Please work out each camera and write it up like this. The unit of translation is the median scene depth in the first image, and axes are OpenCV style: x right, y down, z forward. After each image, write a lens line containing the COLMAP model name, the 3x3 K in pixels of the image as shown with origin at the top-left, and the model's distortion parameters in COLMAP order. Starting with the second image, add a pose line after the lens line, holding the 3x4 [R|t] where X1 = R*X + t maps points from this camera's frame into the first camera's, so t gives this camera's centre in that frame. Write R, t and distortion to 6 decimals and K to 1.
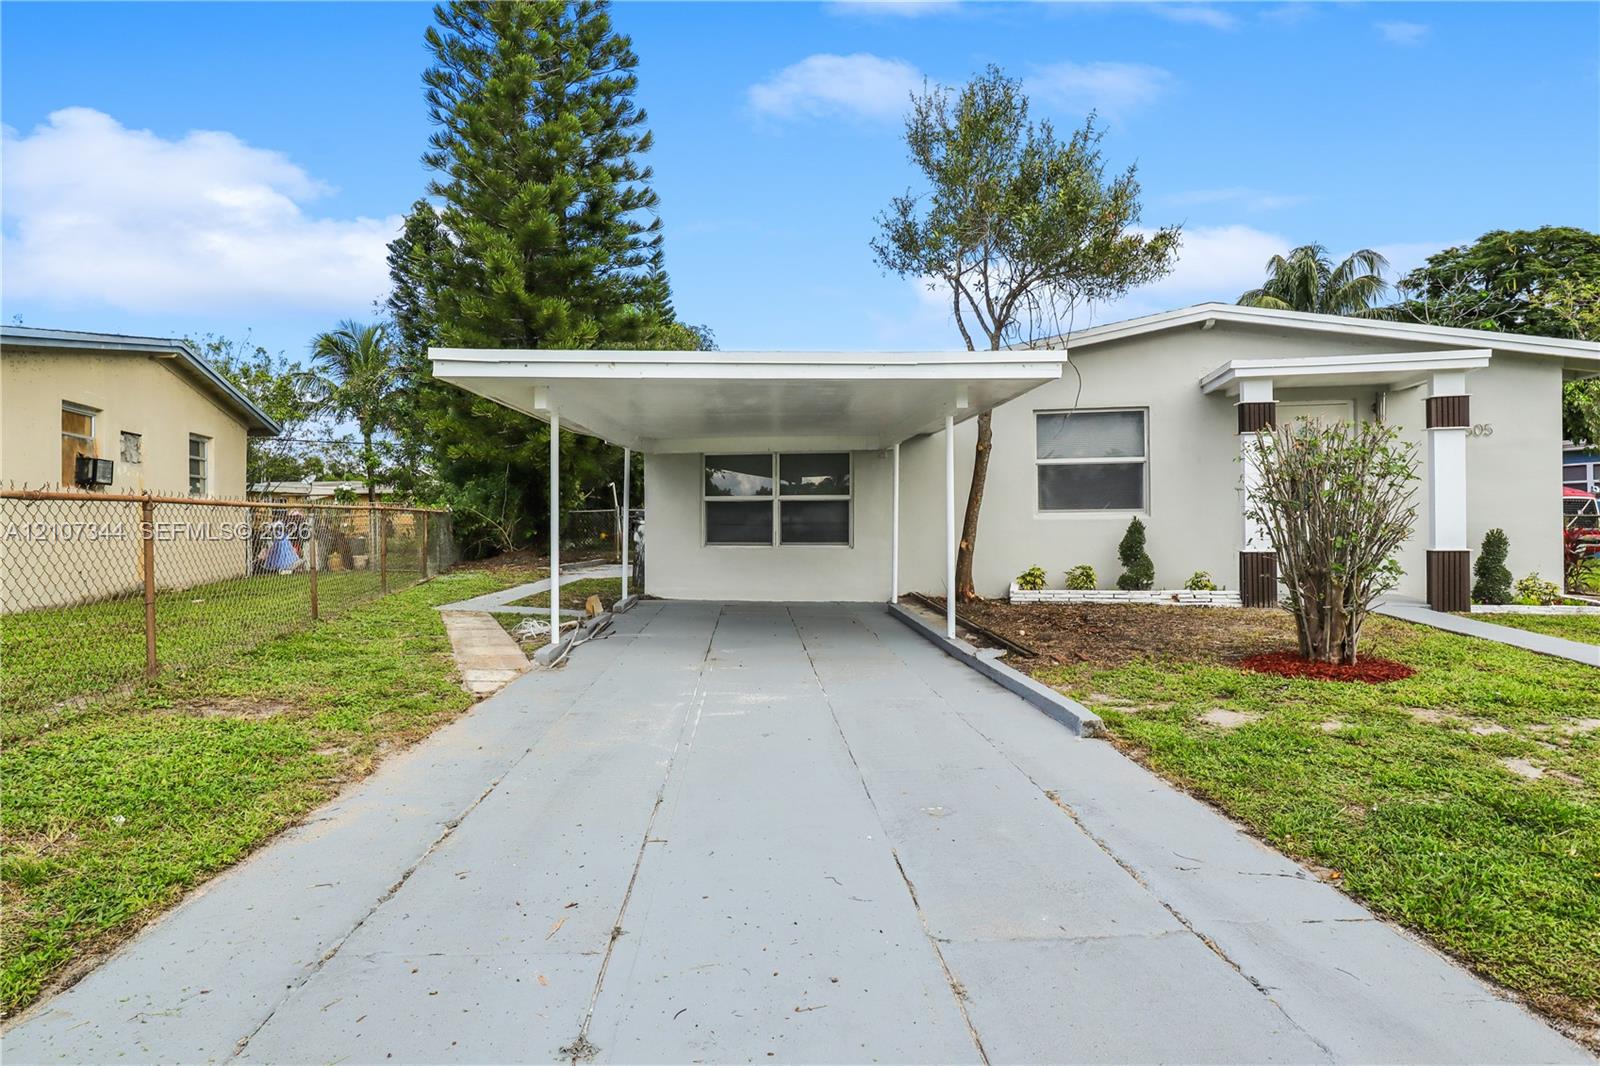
lens RADIAL K [[899.7, 0, 780.4], [0, 899.7, 513.0], [0, 0, 1]] dist [-0.023660, 0.010454]
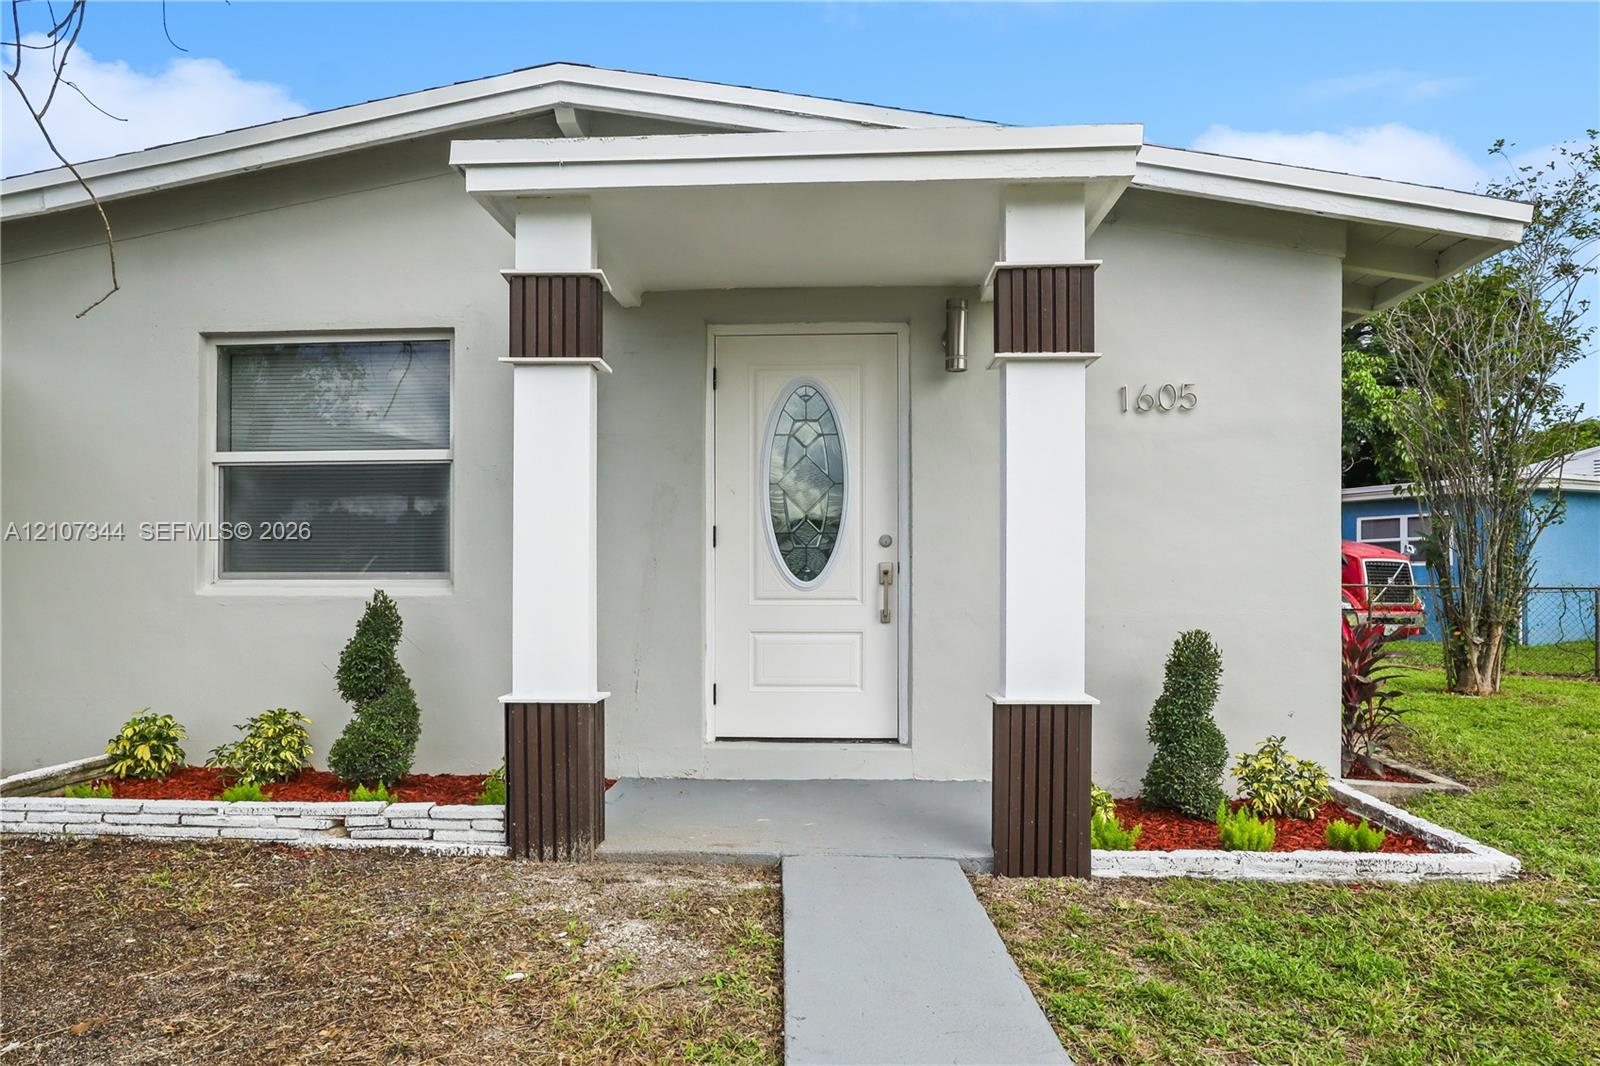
lens RADIAL K [[899.7, 0, 792.7], [0, 899.7, 572.7], [0, 0, 1]] dist [-0.023660, 0.010454]
pose [[0.989536, 0.010251, 0.143918, 0.344297], [-0.011226, 0.999919, 0.005965, -0.005847], [-0.143846, -0.007518, 0.989572, 0.378639]]
